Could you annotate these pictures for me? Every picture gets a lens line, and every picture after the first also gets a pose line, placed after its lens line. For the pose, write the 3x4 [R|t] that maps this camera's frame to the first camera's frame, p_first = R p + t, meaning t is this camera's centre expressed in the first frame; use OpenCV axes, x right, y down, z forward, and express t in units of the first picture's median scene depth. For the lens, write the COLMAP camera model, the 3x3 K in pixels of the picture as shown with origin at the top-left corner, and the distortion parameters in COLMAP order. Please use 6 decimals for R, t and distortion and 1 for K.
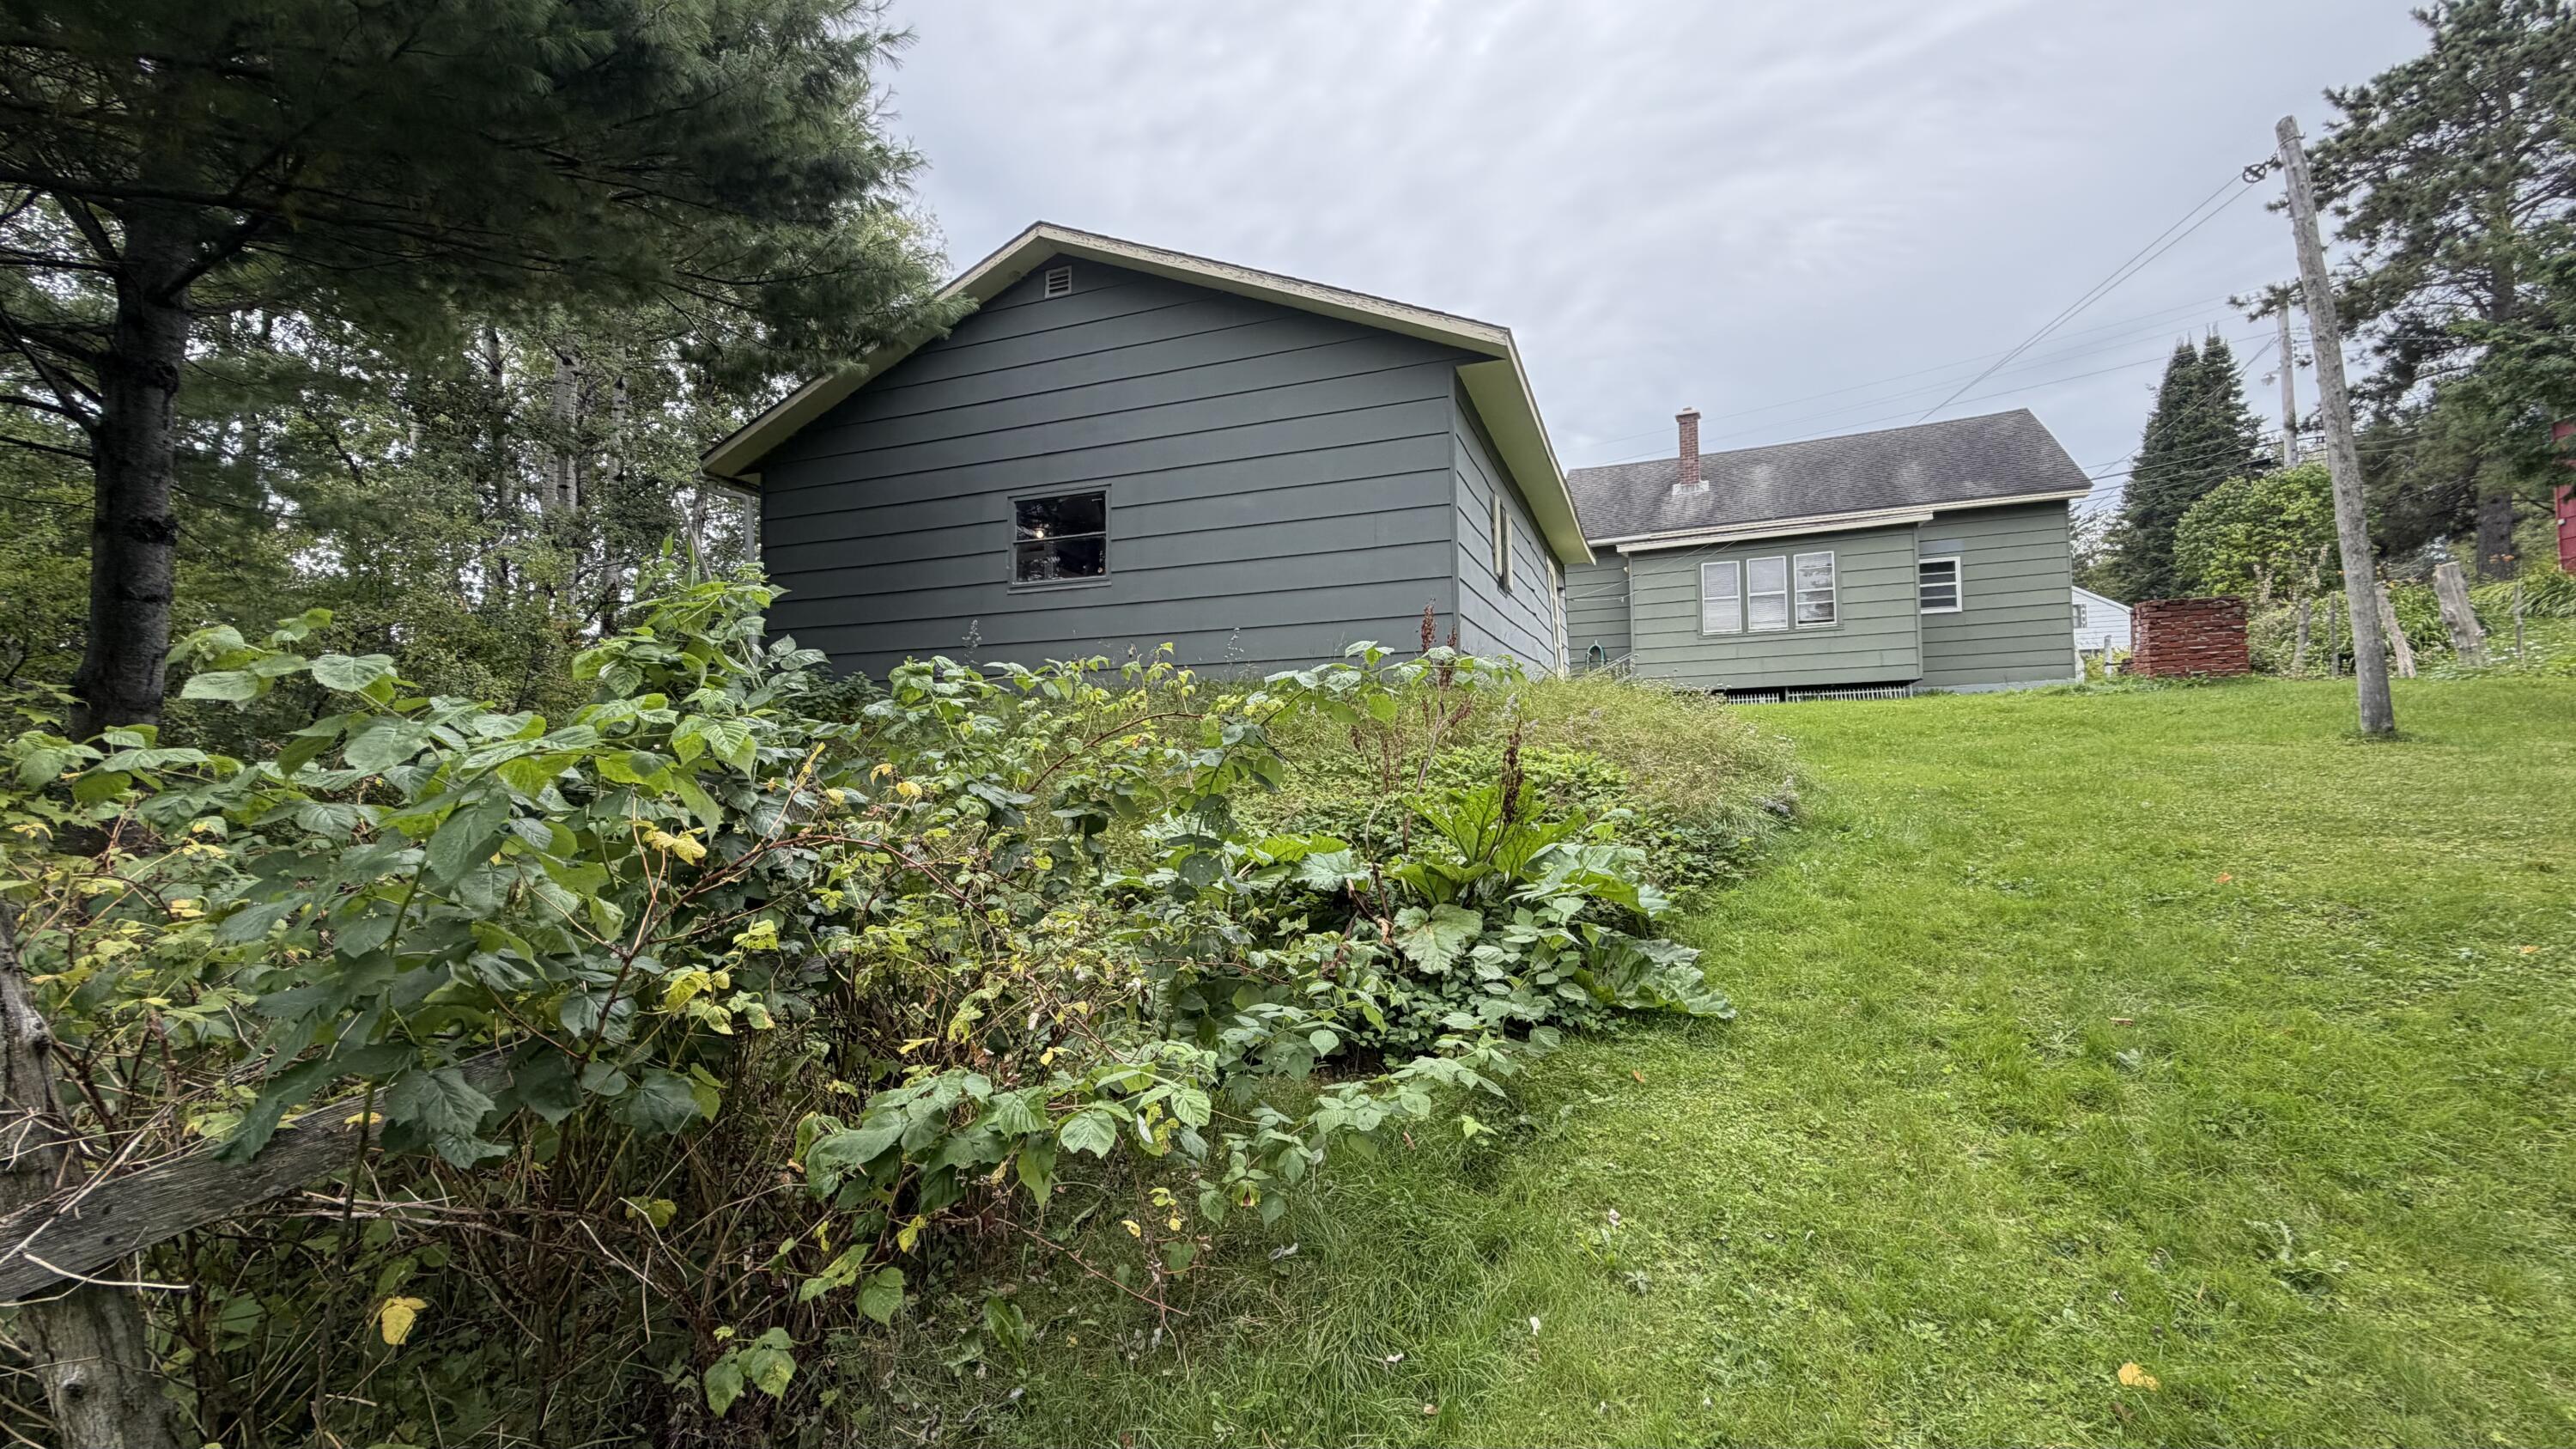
lens RADIAL K [[1022.1, 0, 1287.9], [0, 1022.1, 721.5], [0, 0, 1]] dist [-0.002322, 0.000536]
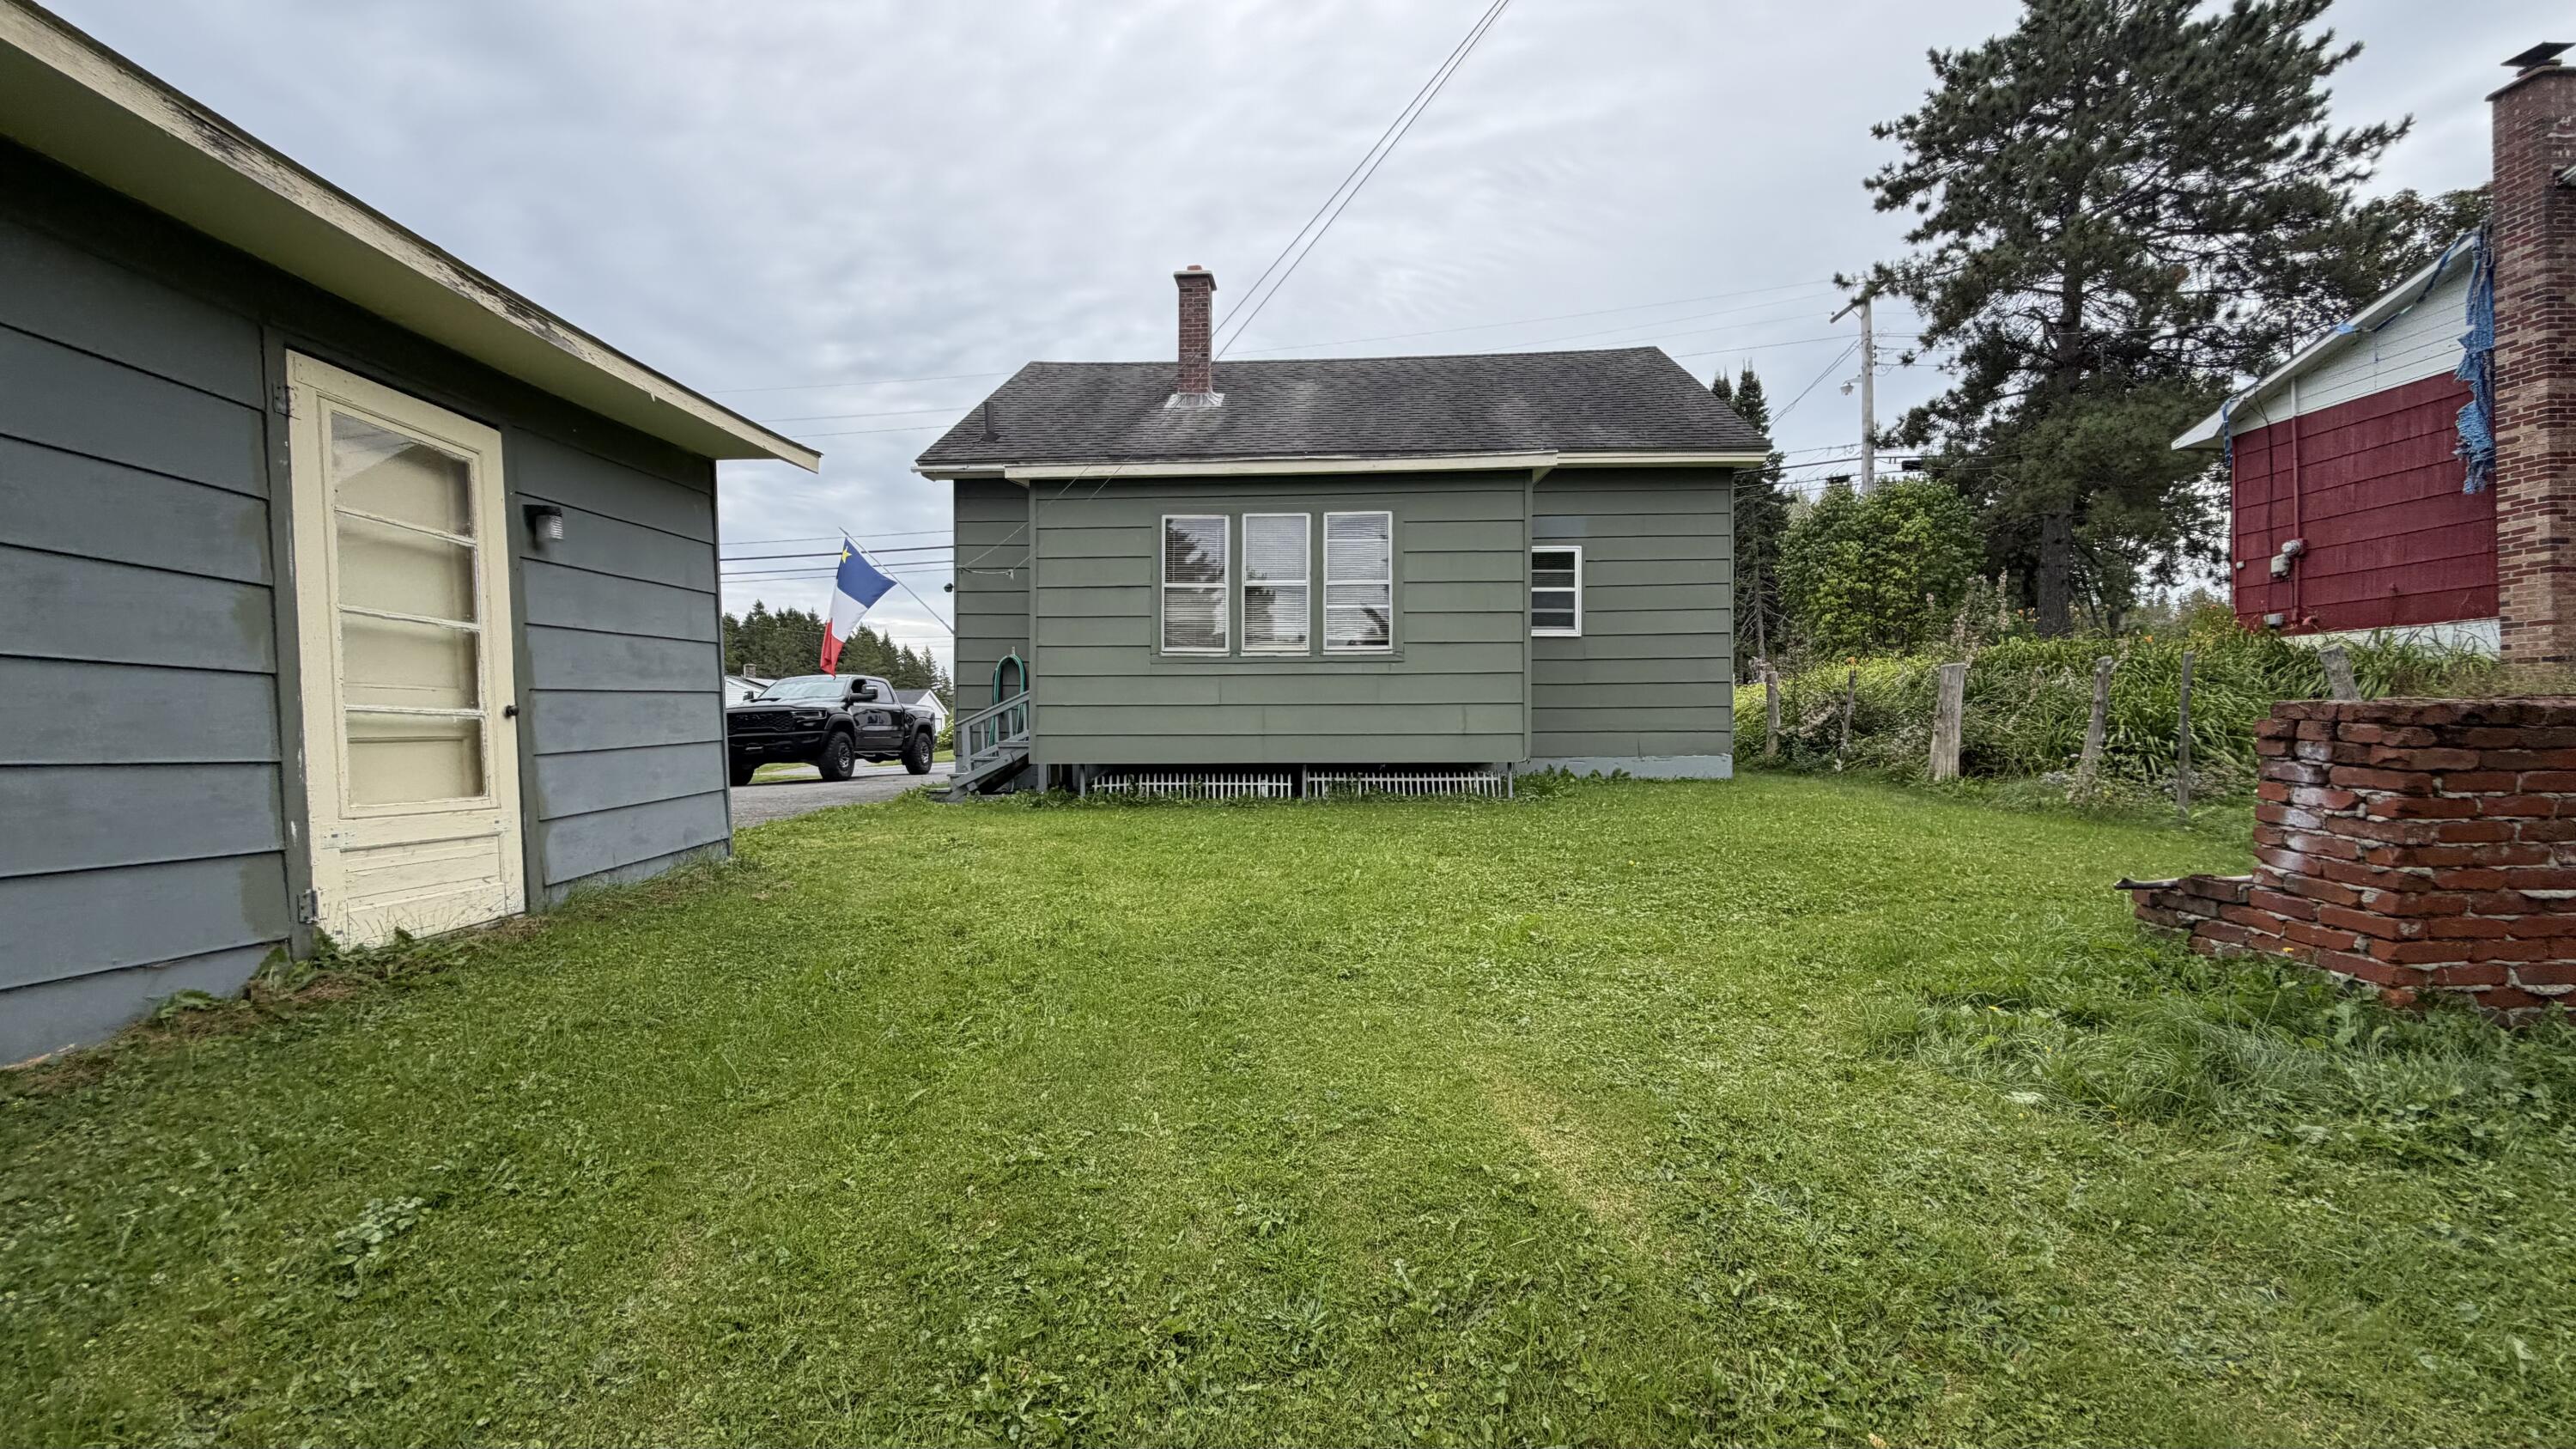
lens RADIAL K [[1022.1, 0, 1290.2], [0, 1022.1, 726.8], [0, 0, 1]] dist [-0.002322, 0.000536]
pose [[0.930953, 0.021770, 0.364488, 0.224088], [-0.031122, 0.999319, 0.019805, -0.049038], [-0.363809, -0.029781, 0.930997, 0.401680]]
